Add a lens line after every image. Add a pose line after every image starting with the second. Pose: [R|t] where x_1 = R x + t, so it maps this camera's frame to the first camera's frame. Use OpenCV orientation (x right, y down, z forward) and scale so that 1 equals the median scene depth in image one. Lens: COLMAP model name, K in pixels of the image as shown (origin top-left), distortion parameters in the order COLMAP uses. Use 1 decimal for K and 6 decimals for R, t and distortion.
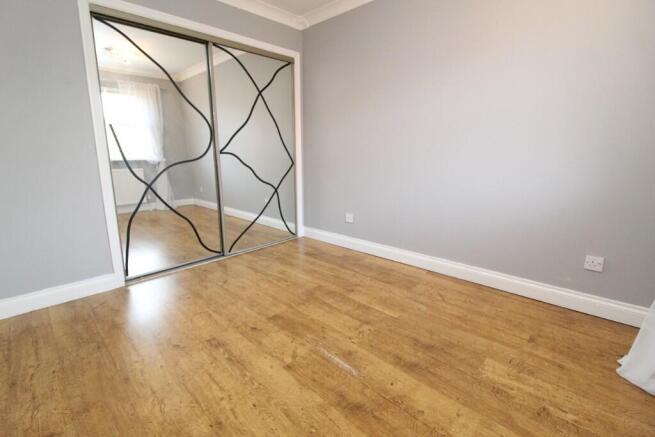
lens RADIAL K [[306.3, 0, 325.2], [0, 306.3, 218.3], [0, 0, 1]] dist [-0.012436, -0.004360]
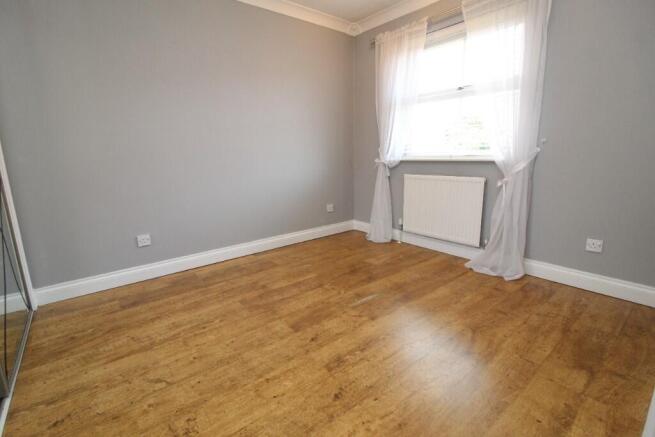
lens RADIAL K [[306.3, 0, 325.5], [0, 306.3, 217.0], [0, 0, 1]] dist [-0.012436, -0.004360]
pose [[0.114091, -0.205540, 0.971976, -0.915594], [0.233347, 0.956538, 0.174885, -0.128859], [-0.965677, 0.206855, 0.157094, 0.642869]]
